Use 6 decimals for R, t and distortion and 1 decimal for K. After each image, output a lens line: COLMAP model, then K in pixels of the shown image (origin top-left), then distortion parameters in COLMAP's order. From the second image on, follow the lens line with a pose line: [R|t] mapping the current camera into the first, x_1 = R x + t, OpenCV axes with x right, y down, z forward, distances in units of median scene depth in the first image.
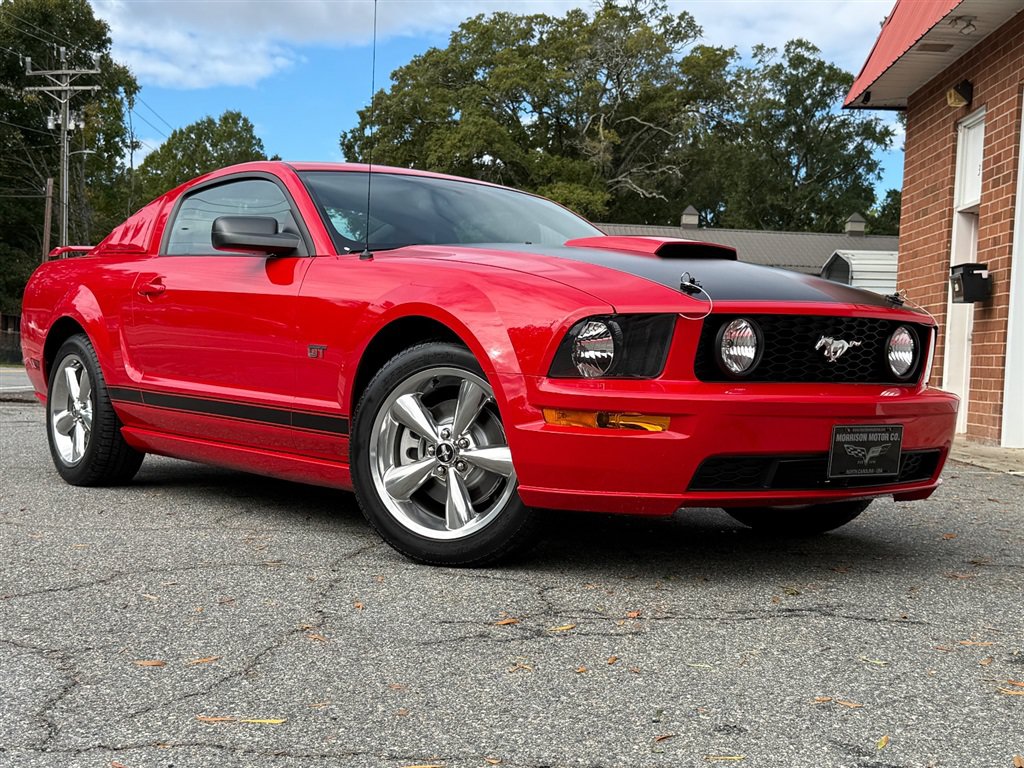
lens RADIAL K [[1406.0, 0, 510.6], [0, 1406.0, 384.5], [0, 0, 1]] dist [0.209901, -0.505609]
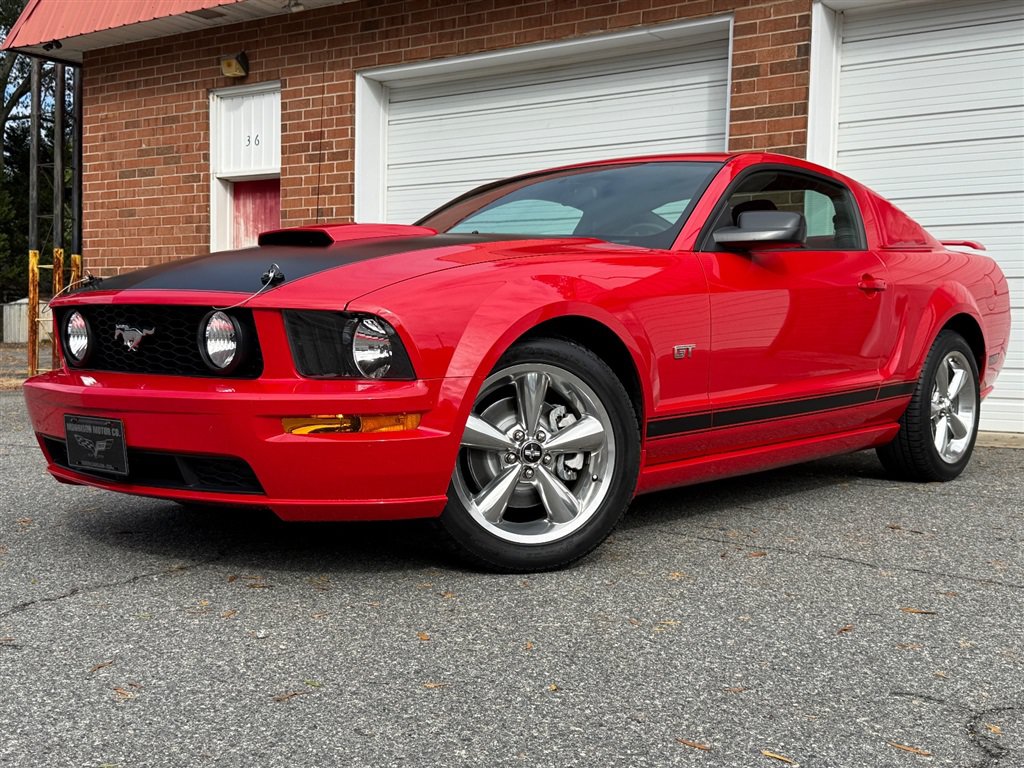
lens RADIAL K [[1206.1, 0, 509.1], [0, 1206.1, 383.4], [0, 0, 1]] dist [0.218127, -0.532759]
pose [[0.537809, -0.063111, 0.840701, -1.026953], [0.021073, 0.997889, 0.061431, -0.064260], [-0.842804, -0.015322, 0.538003, 1.027469]]
